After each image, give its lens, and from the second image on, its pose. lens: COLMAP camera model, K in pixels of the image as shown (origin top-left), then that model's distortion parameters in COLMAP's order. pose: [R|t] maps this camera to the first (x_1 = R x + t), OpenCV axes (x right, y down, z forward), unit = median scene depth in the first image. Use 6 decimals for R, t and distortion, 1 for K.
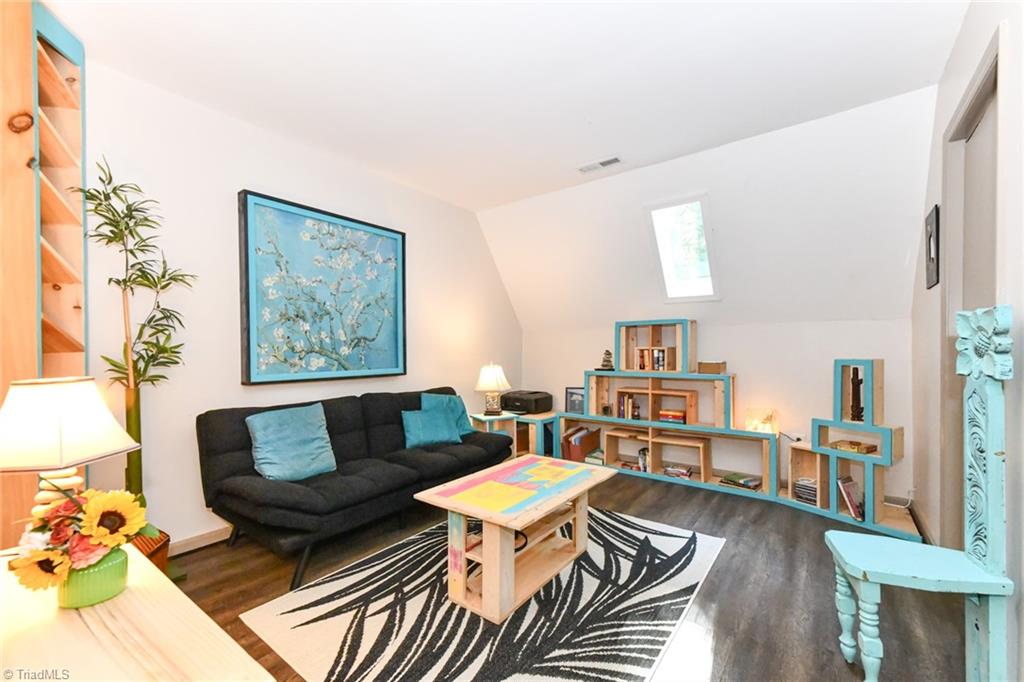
lens RADIAL K [[402.7, 0, 515.6], [0, 402.7, 353.6], [0, 0, 1]] dist [0.024056, -0.006711]
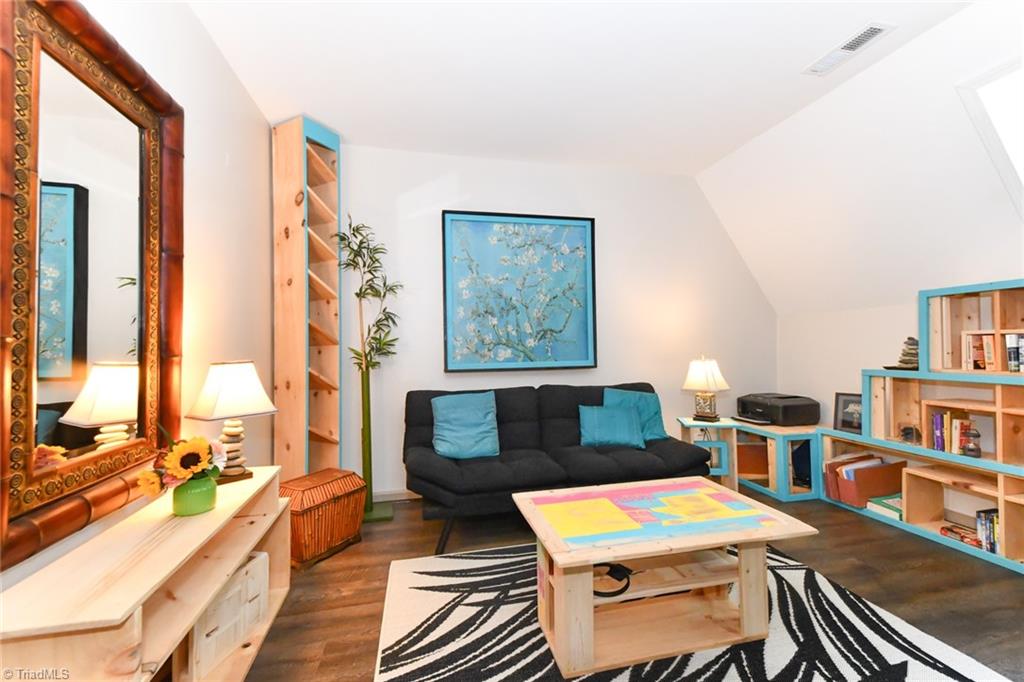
lens RADIAL K [[409.8, 0, 514.5], [0, 409.8, 342.1], [0, 0, 1]] dist [0.025543, -0.007939]
pose [[0.774824, -0.013467, -0.632034, 0.225468], [0.006067, 0.999885, -0.013867, 0.006153], [0.632148, 0.006910, 0.774817, 0.162444]]
